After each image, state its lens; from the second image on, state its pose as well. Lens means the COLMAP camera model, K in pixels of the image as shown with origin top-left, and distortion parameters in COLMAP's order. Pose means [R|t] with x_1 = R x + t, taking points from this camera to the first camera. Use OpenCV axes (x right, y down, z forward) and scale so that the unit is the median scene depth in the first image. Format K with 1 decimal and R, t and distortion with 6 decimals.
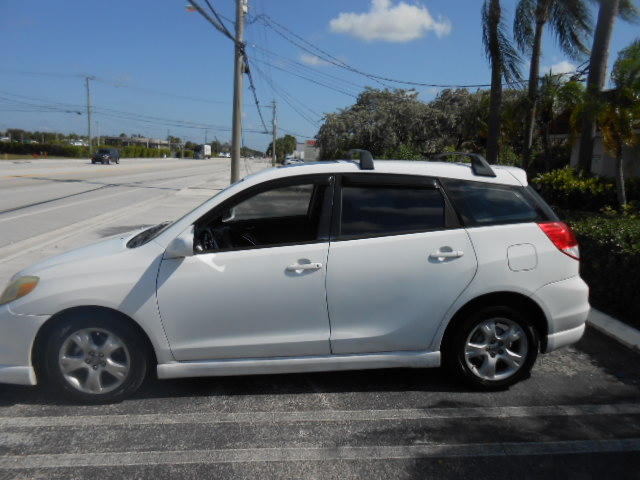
lens RADIAL K [[495.0, 0, 326.6], [0, 495.0, 239.7], [0, 0, 1]] dist [-0.022539, 0.009863]
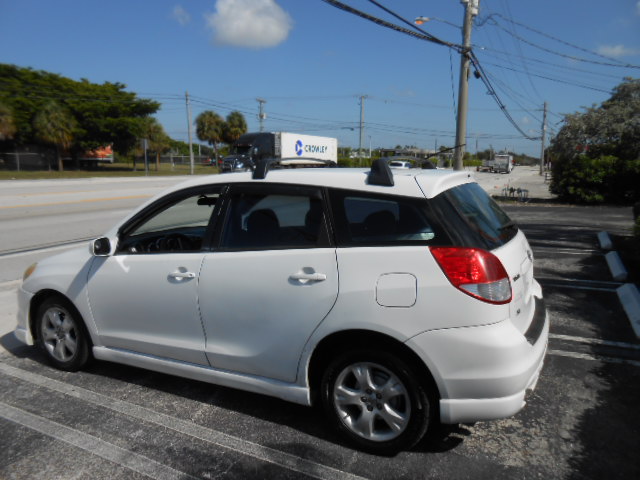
lens RADIAL K [[495.0, 0, 326.6], [0, 495.0, 239.7], [0, 0, 1]] dist [-0.022539, 0.009863]
pose [[0.845447, 0.056527, -0.531059, 0.706814], [-0.066072, 0.997814, 0.001023, -0.036301], [0.529956, 0.034223, 0.847334, 0.279276]]
